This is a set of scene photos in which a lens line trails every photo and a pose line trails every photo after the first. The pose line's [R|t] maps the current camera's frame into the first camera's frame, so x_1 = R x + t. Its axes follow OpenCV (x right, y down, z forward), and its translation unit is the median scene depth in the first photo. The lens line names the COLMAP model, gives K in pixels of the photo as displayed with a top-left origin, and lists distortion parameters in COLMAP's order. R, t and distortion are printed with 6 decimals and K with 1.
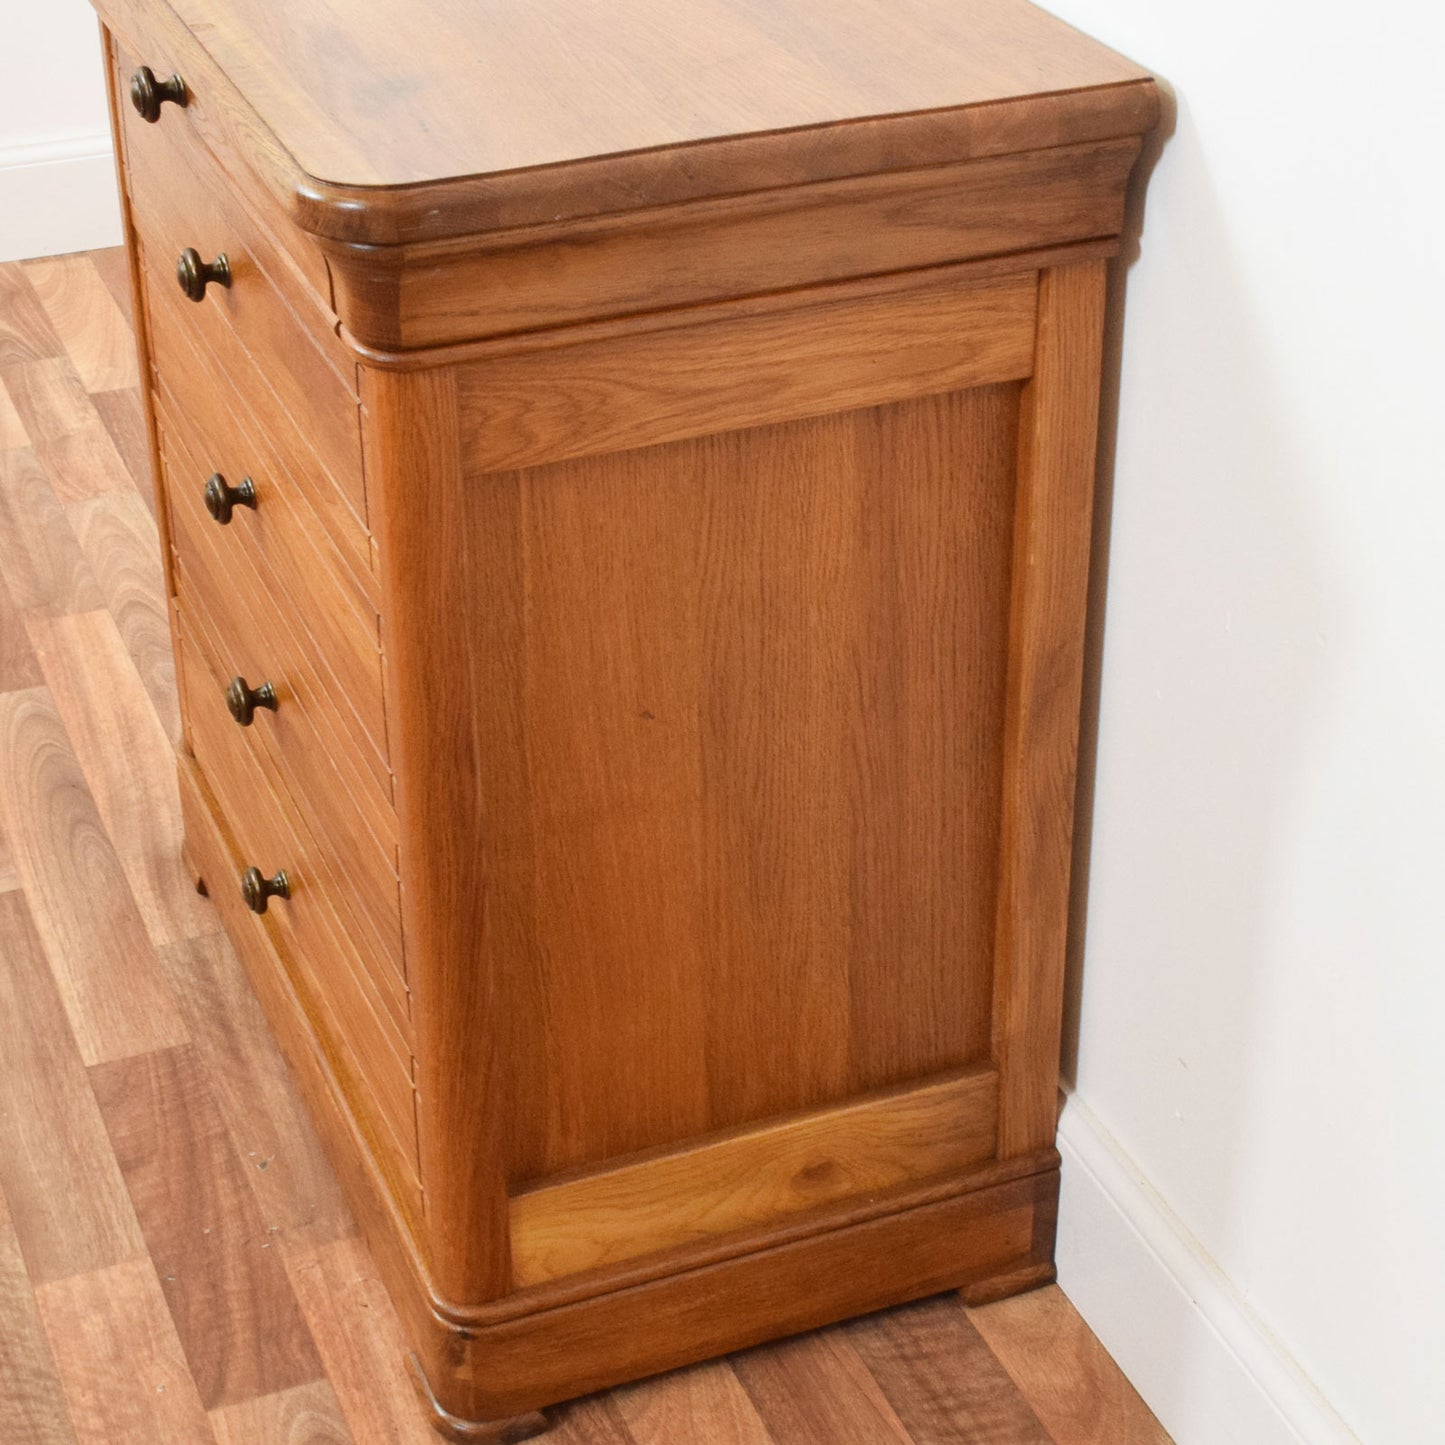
lens RADIAL K [[2905.2, 0, 754.0], [0, 2905.2, 723.4], [0, 0, 1]] dist [-0.039607, 0.090997]
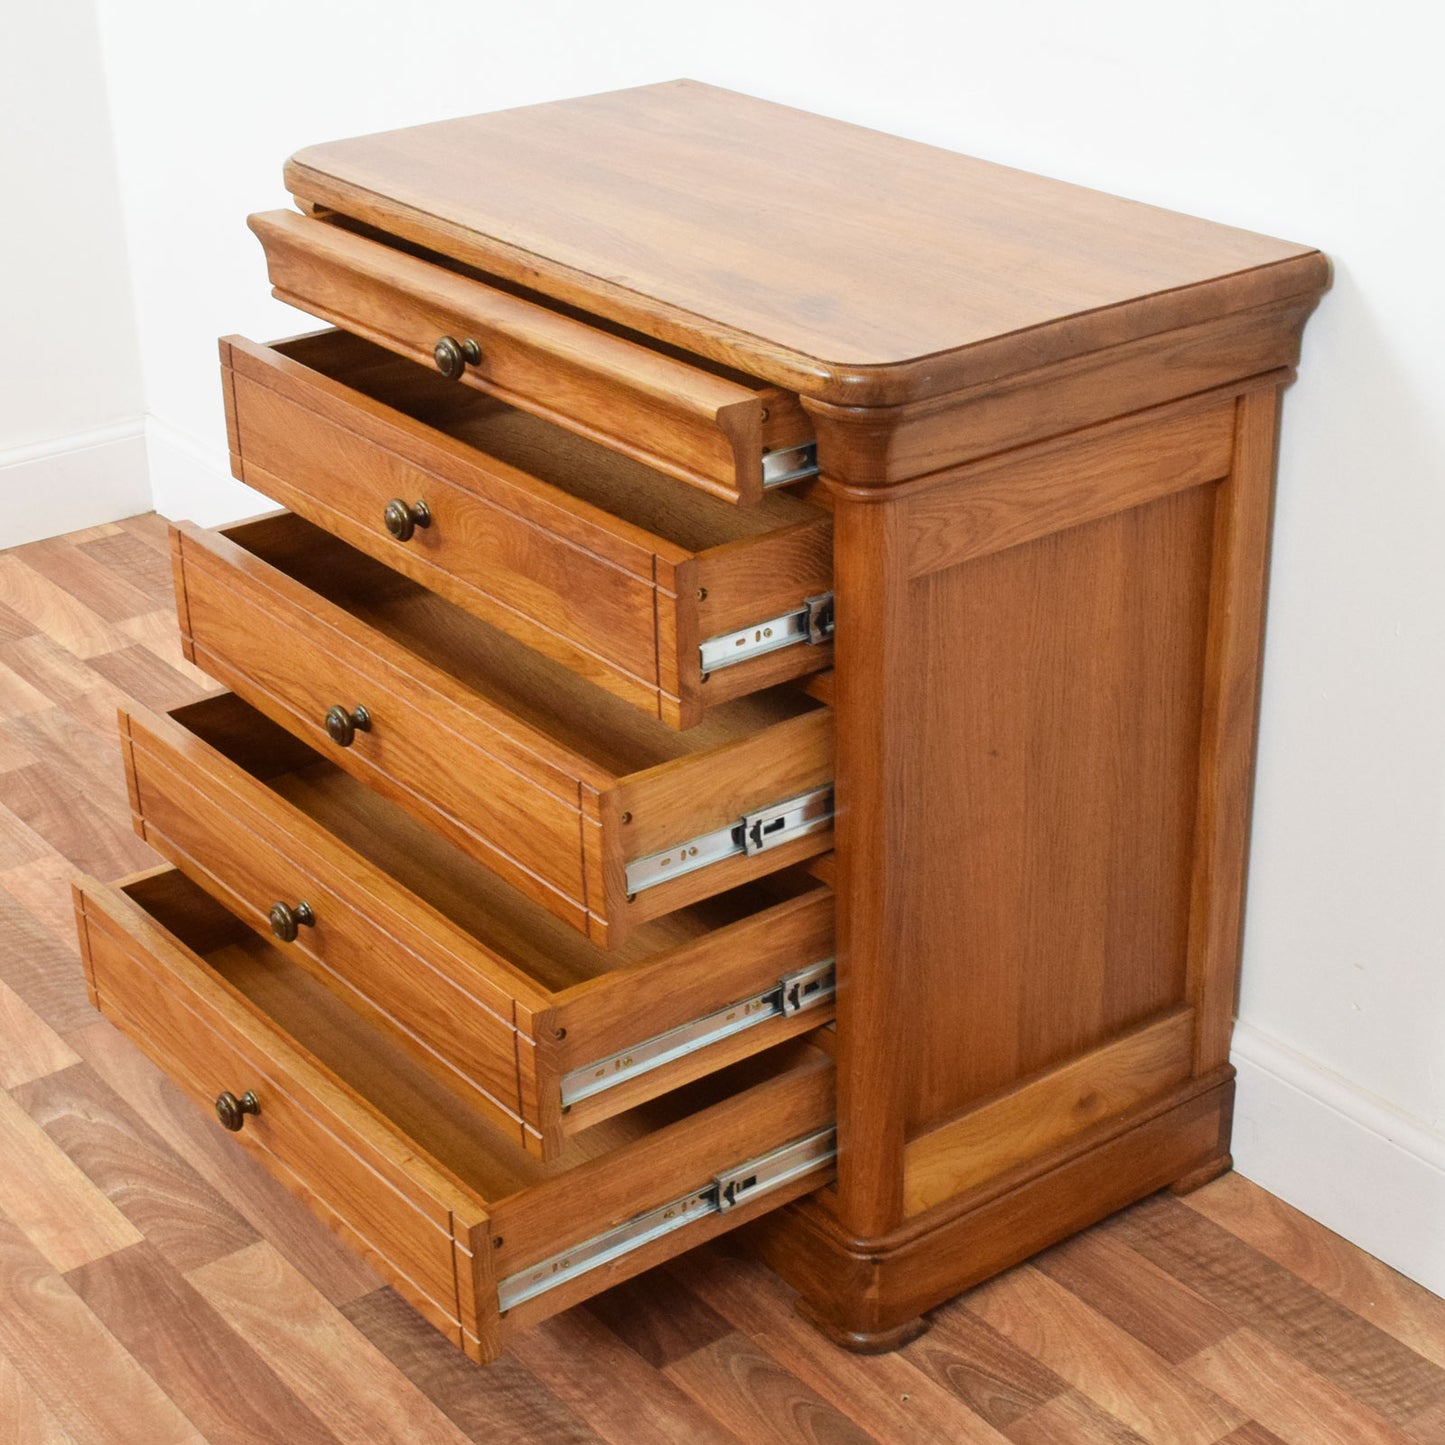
lens RADIAL K [[2655.1, 0, 779.6], [0, 2655.1, 807.7], [0, 0, 1]] dist [-0.015740, -0.034455]
pose [[0.962830, -0.134180, 0.234425, -0.393060], [0.147858, 0.988129, -0.041697, 0.054066], [-0.226047, 0.074809, 0.971240, -0.158335]]
